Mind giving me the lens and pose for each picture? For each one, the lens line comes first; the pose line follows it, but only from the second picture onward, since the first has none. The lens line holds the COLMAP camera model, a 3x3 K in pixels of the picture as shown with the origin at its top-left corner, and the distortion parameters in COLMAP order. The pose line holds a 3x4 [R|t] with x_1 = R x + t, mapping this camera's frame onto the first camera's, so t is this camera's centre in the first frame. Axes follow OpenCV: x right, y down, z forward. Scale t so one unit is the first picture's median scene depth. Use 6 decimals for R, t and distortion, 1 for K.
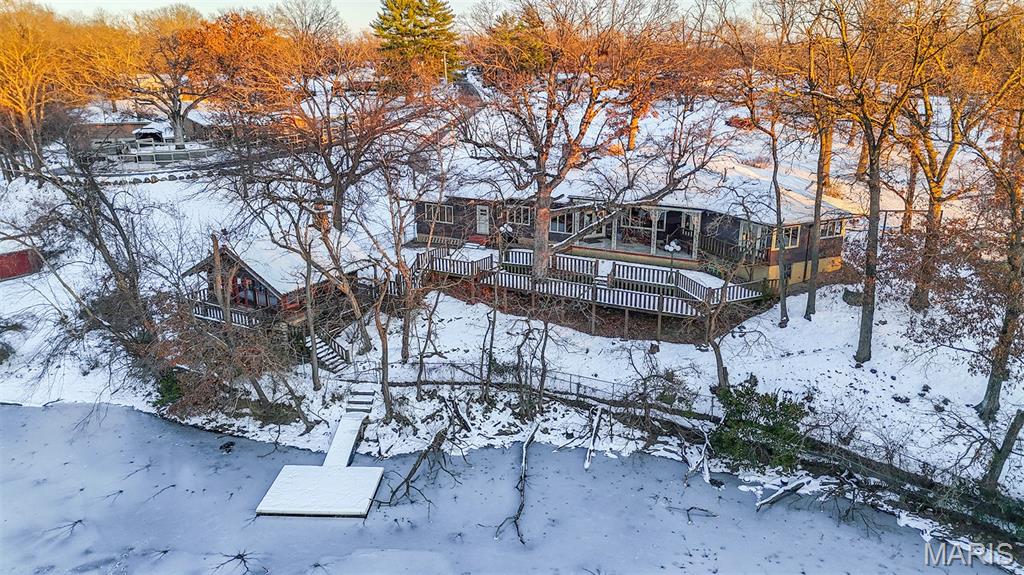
lens RADIAL K [[745.4, 0, 508.4], [0, 745.4, 290.9], [0, 0, 1]] dist [0.092787, -0.052582]
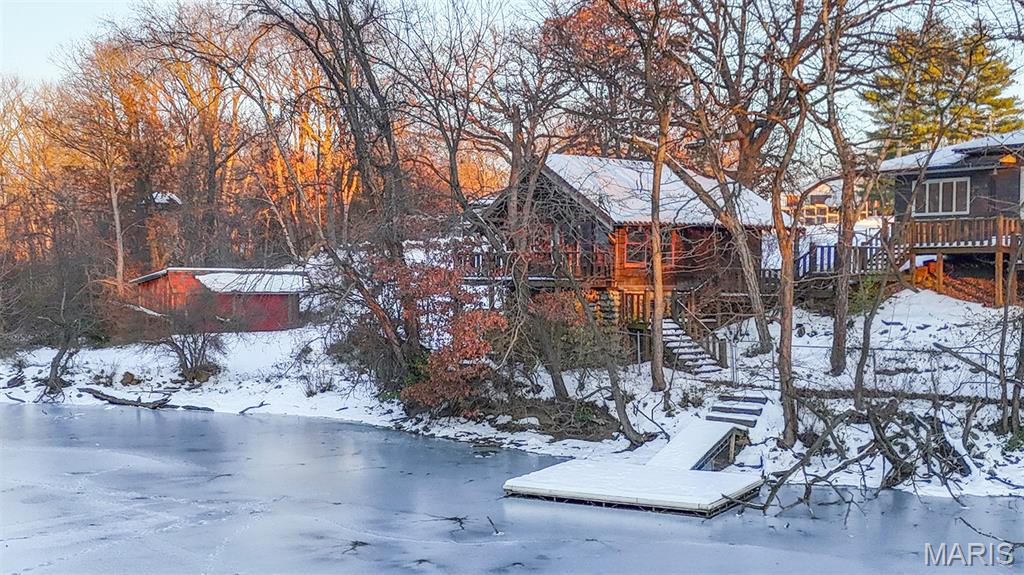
lens RADIAL K [[1303.6, 0, 511.0], [0, 1303.6, 289.6], [0, 0, 1]] dist [0.162284, 0.000000]
pose [[0.905788, 0.014665, -0.423477, 0.036495], [-0.132267, 0.959249, -0.249693, 0.310718], [0.402558, 0.282181, 0.870816, 0.153834]]
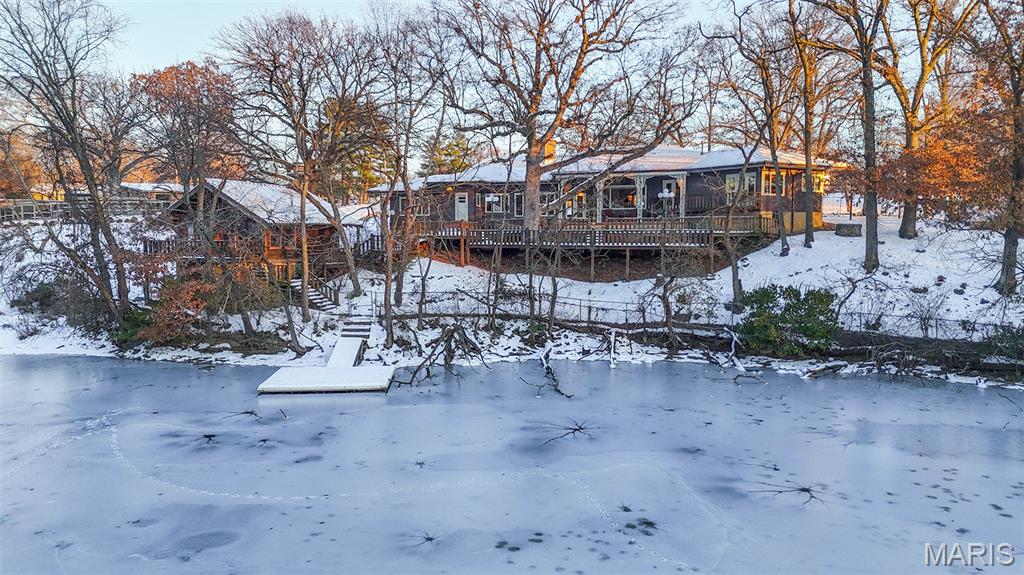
lens RADIAL K [[745.4, 0, 508.4], [0, 745.4, 294.2], [0, 0, 1]] dist [0.092787, -0.052582]
pose [[0.993200, -0.009183, 0.116058, -0.119290], [0.033408, 0.977438, -0.208562, 0.303135], [-0.111525, 0.211021, 0.971099, 0.085453]]
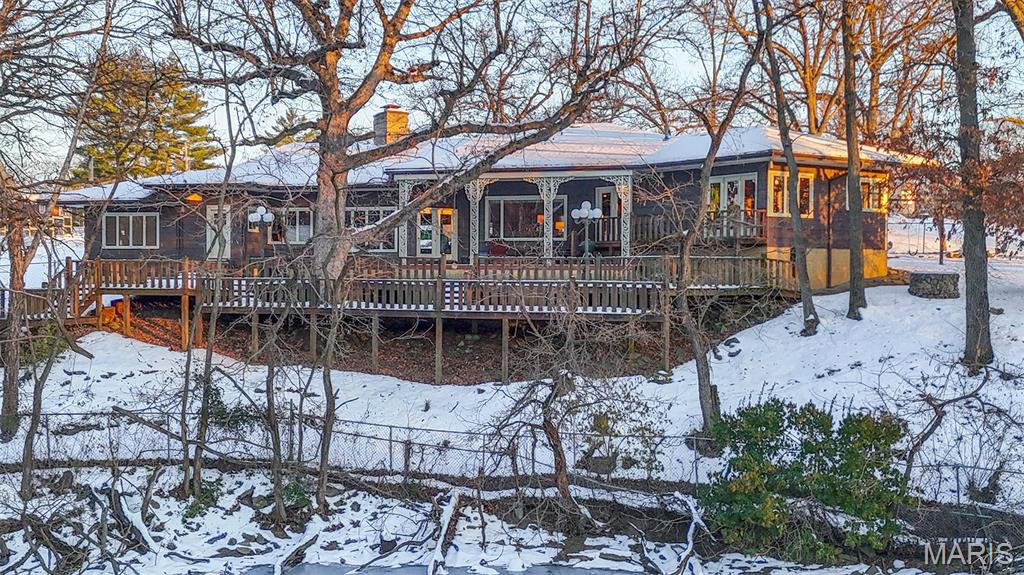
lens RADIAL K [[1150.1, 0, 508.3], [0, 1150.1, 287.7], [0, 0, 1]] dist [0.131186, 0.000000]
pose [[0.984948, 0.004777, 0.172787, 0.032580], [0.043707, 0.960252, -0.275692, 0.229637], [-0.167236, 0.279095, 0.945589, 0.302006]]
